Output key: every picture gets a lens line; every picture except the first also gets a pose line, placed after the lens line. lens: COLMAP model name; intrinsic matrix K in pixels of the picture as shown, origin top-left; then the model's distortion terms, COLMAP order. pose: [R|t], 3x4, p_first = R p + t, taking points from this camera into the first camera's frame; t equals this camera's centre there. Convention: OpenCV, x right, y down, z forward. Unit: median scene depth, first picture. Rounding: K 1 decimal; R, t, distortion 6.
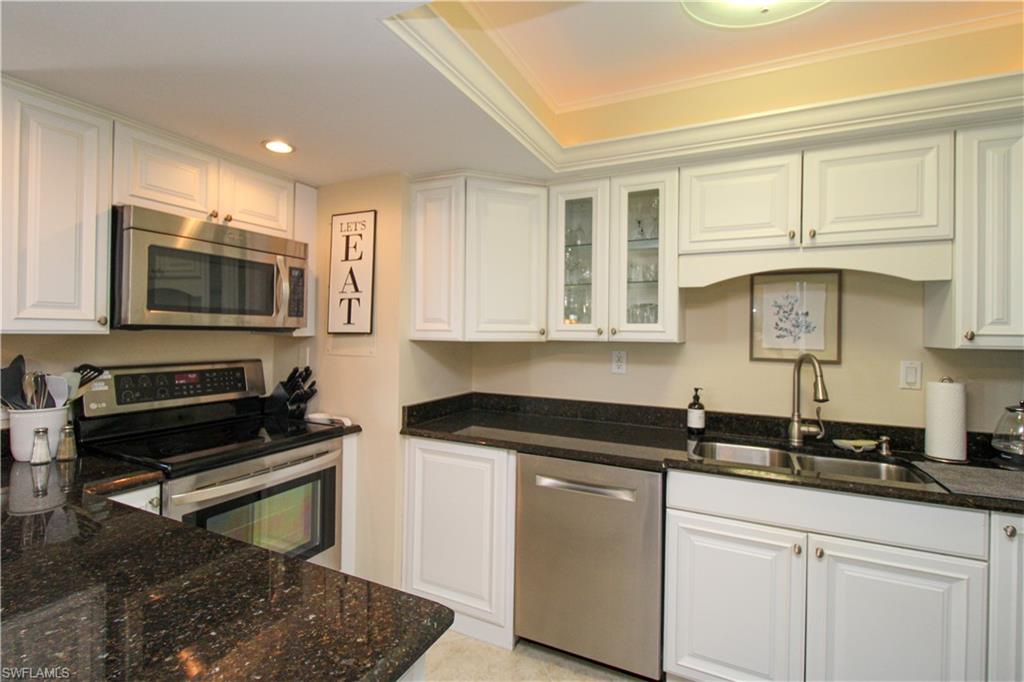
lens RADIAL K [[473.1, 0, 510.8], [0, 473.1, 330.3], [0, 0, 1]] dist [0.030110, -0.016778]
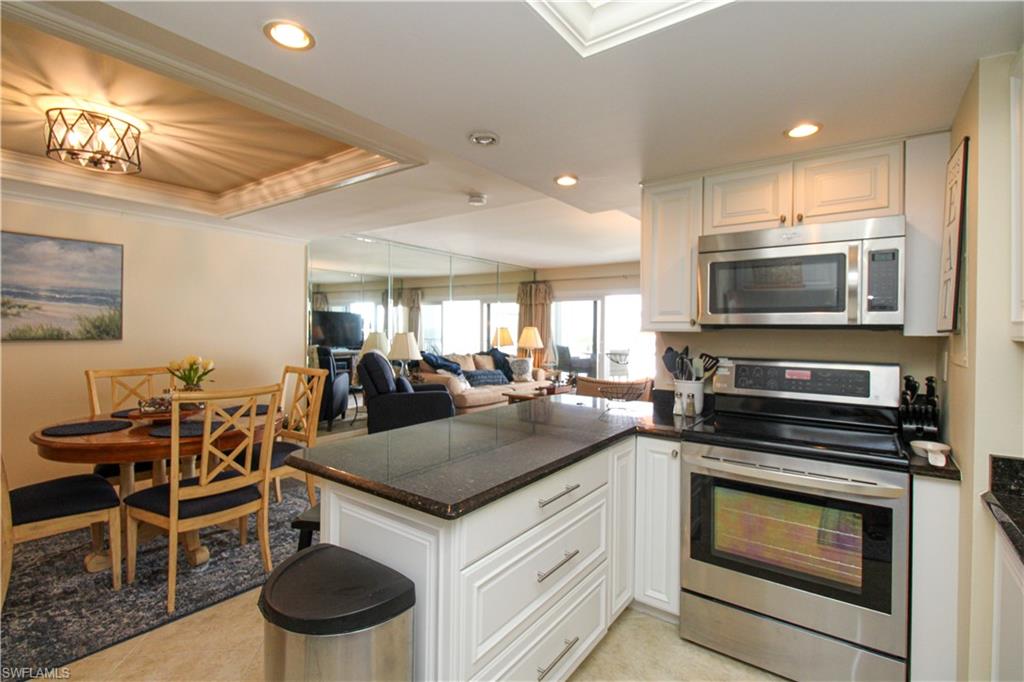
lens RADIAL K [[472.5, 0, 511.1], [0, 472.5, 331.5], [0, 0, 1]] dist [-0.000199, -0.012723]
pose [[-0.178605, -0.019852, -0.983721, 0.538586], [-0.014655, 0.999739, -0.017514, 0.036063], [0.983812, 0.011288, -0.178849, 0.625752]]
